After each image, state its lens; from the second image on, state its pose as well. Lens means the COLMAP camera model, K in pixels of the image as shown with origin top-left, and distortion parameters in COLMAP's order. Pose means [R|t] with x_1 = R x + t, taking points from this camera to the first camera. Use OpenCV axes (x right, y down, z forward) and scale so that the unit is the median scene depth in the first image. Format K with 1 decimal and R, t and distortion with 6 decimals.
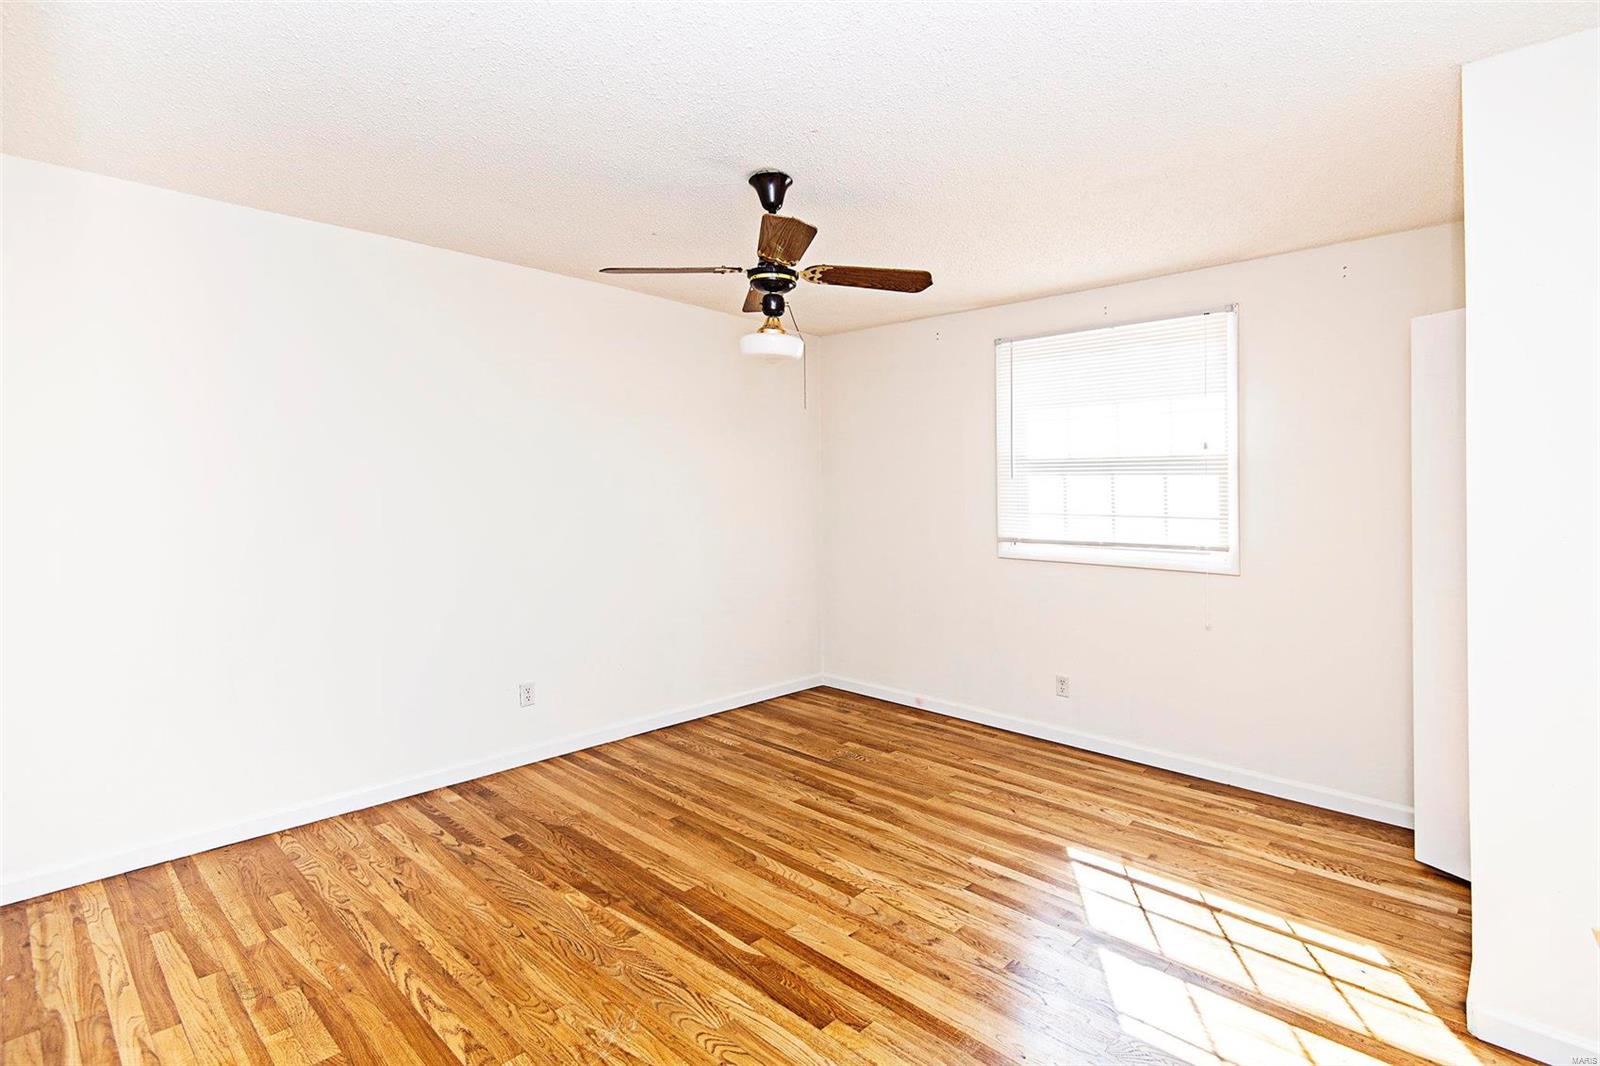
lens RADIAL K [[749.0, 0, 799.1], [0, 749.0, 523.8], [0, 0, 1]] dist [0.042406, -0.022686]
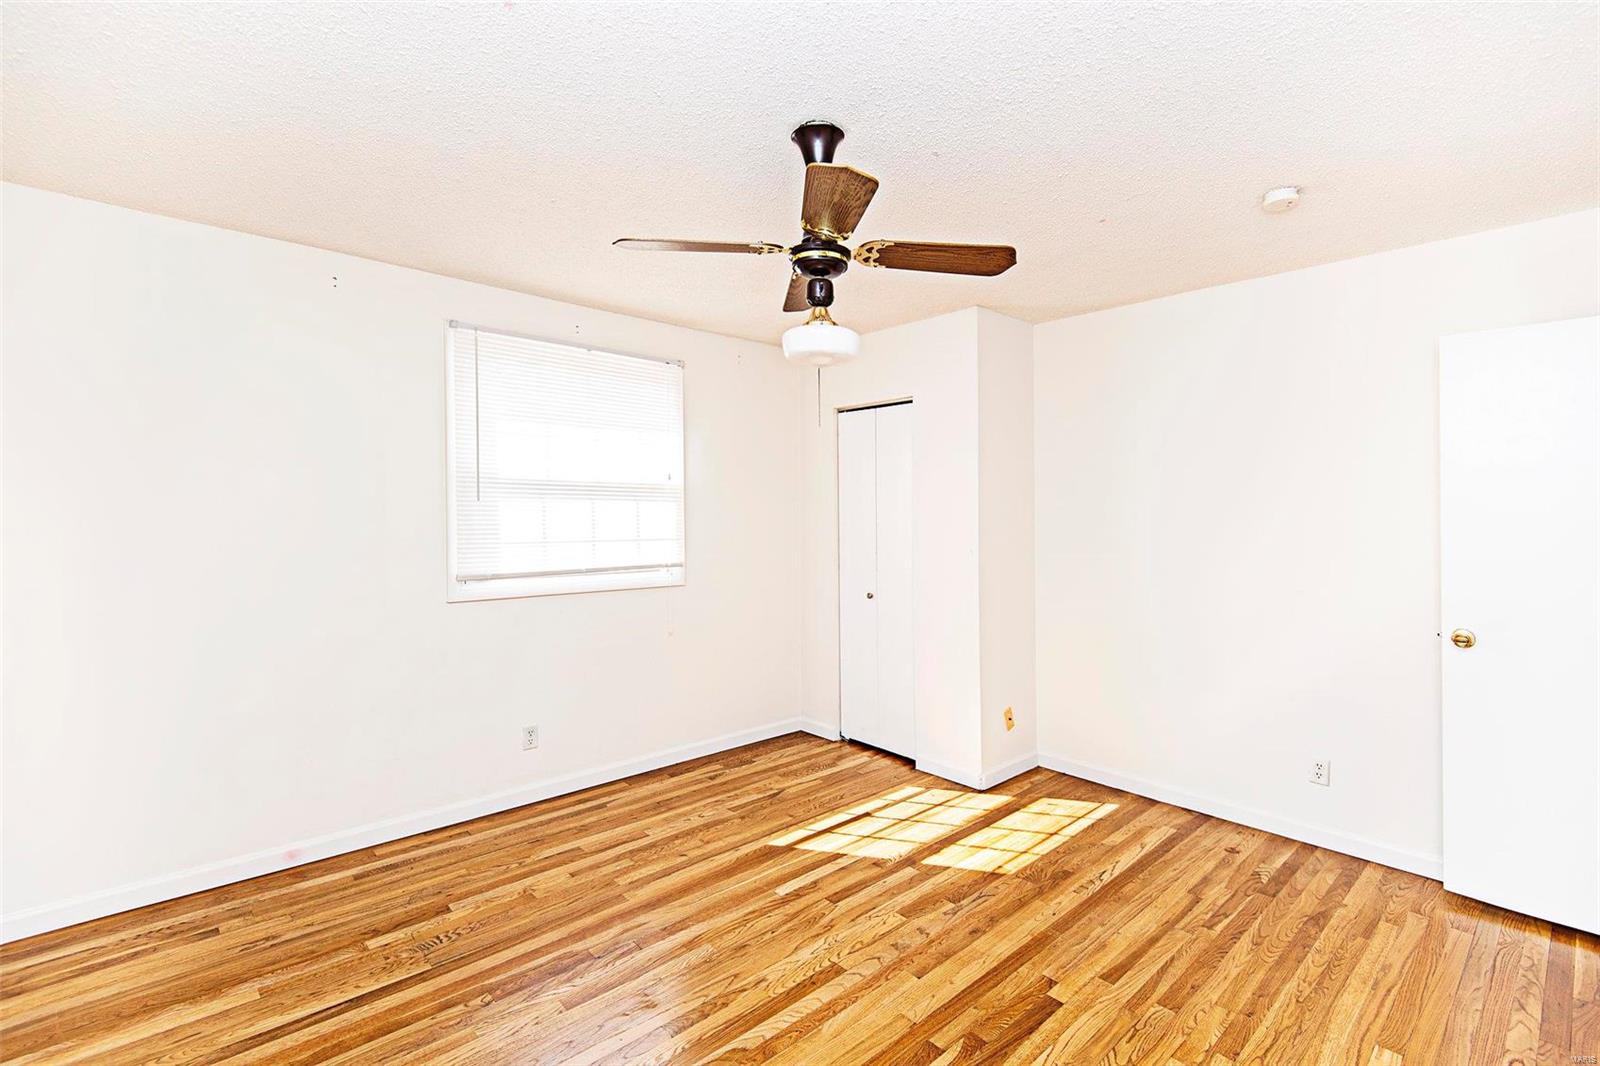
lens RADIAL K [[787.4, 0, 804.0], [0, 787.4, 522.2], [0, 0, 1]] dist [0.043400, -0.036692]
pose [[0.040497, -0.020795, 0.998963, -0.697267], [0.039014, 0.999054, 0.019216, -0.051582], [-0.998418, 0.038195, 0.041270, 0.790856]]
